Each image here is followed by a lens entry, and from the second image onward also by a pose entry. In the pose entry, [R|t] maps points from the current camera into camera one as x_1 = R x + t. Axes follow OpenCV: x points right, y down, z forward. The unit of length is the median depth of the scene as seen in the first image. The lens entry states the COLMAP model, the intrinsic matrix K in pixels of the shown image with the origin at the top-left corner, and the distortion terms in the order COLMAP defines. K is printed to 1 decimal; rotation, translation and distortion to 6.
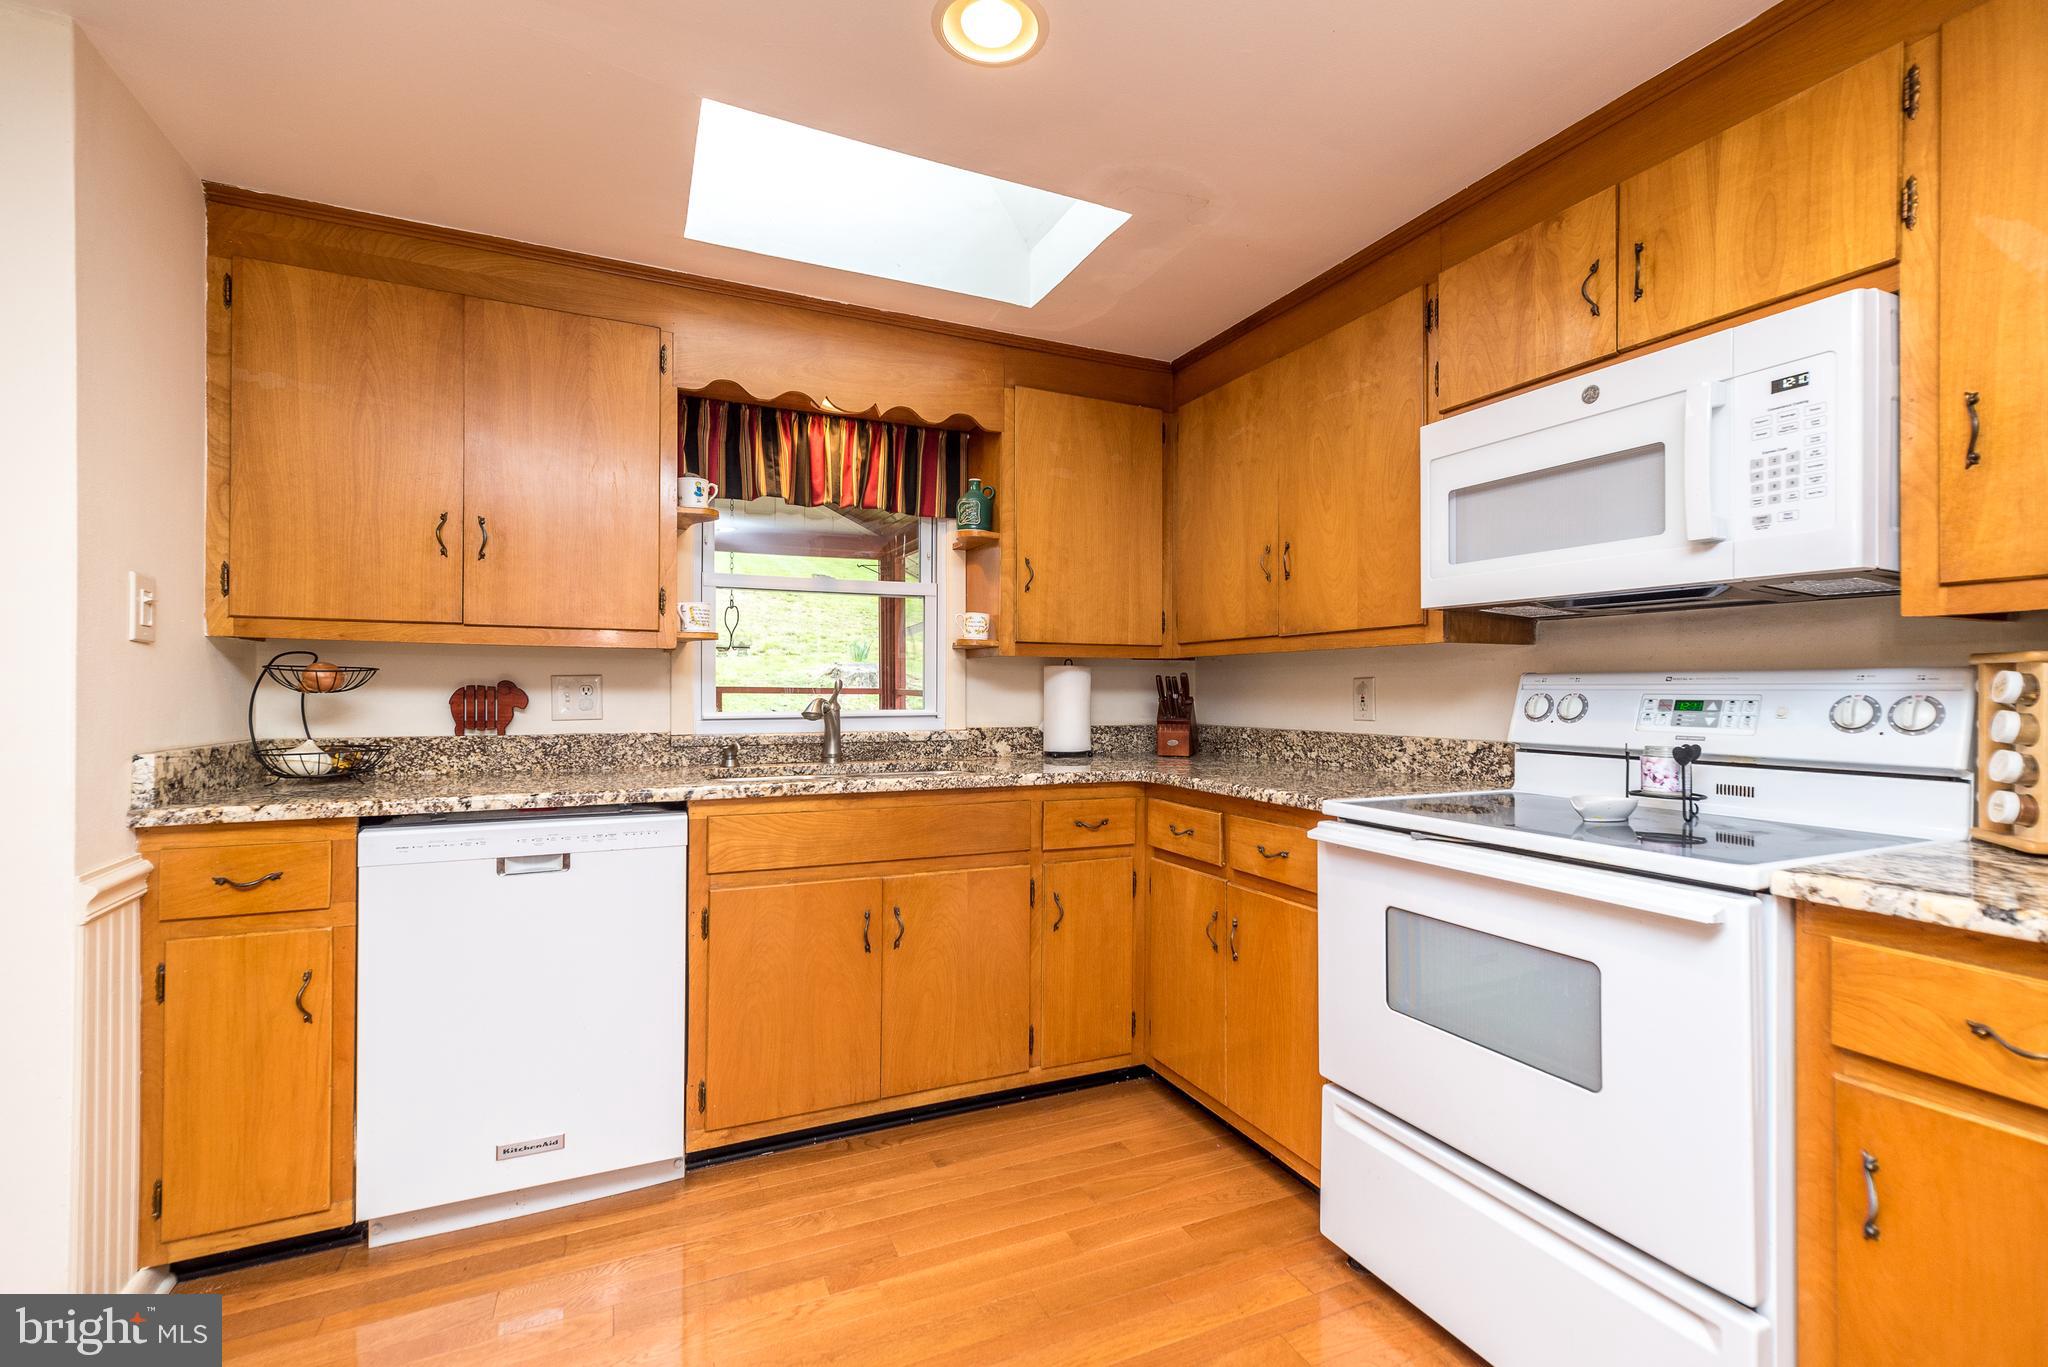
lens RADIAL K [[902.9, 0, 1024.0], [0, 902.9, 683.5], [0, 0, 1]] dist [0.001610, 0.000162]
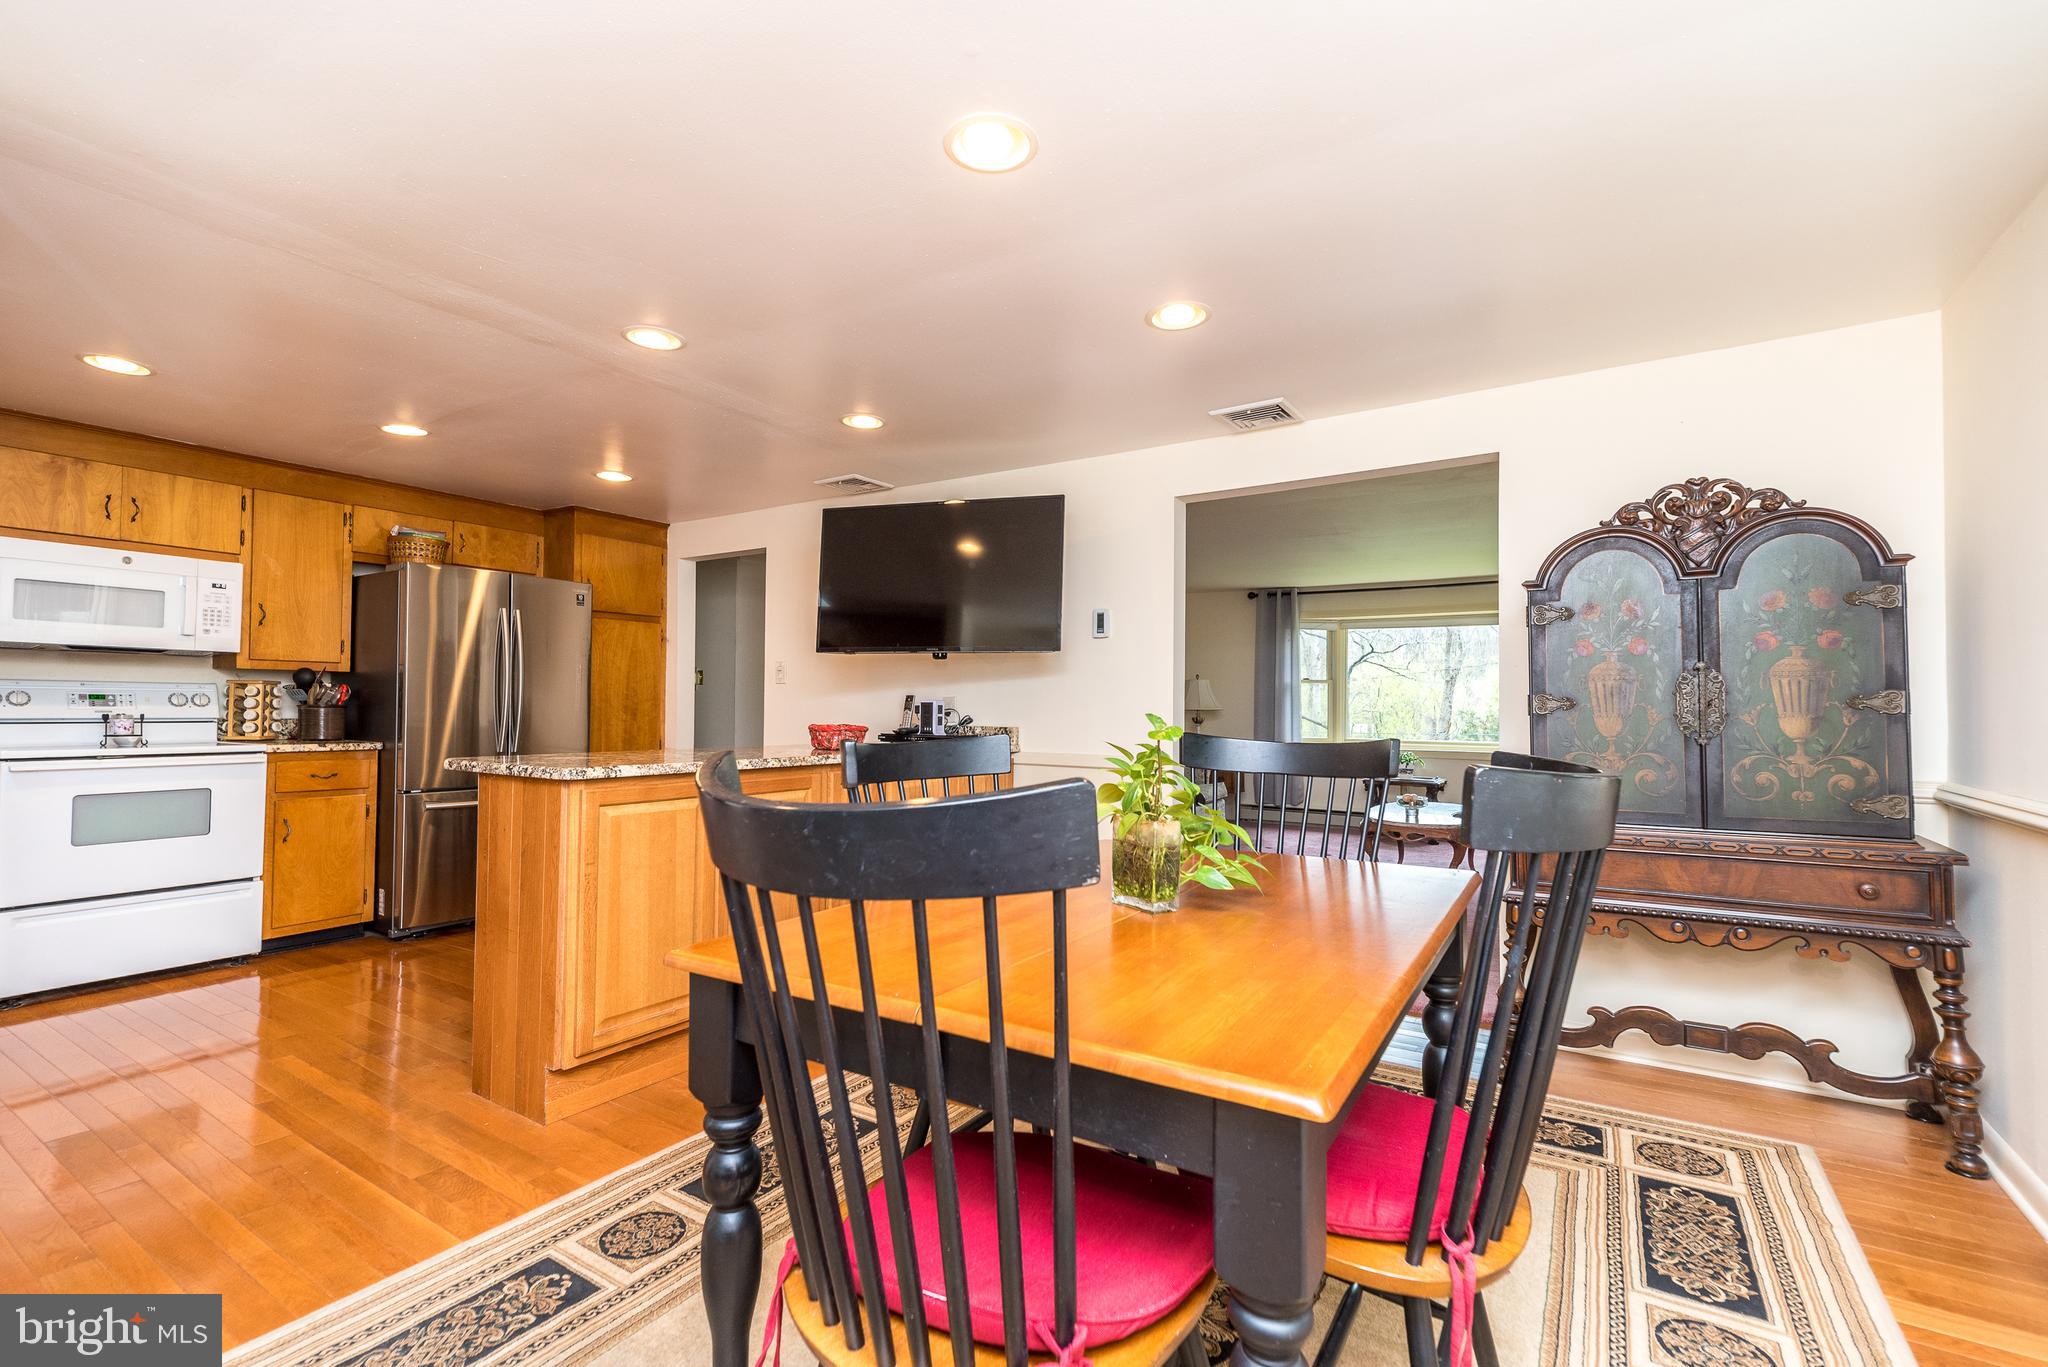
lens RADIAL K [[902.9, 0, 1024.0], [0, 902.9, 683.5], [0, 0, 1]] dist [0.001610, 0.000162]
pose [[-0.556184, 0.019689, 0.830826, -2.849143], [-0.009647, 0.999499, -0.030145, 0.043288], [-0.831003, -0.024781, -0.555716, 0.426243]]
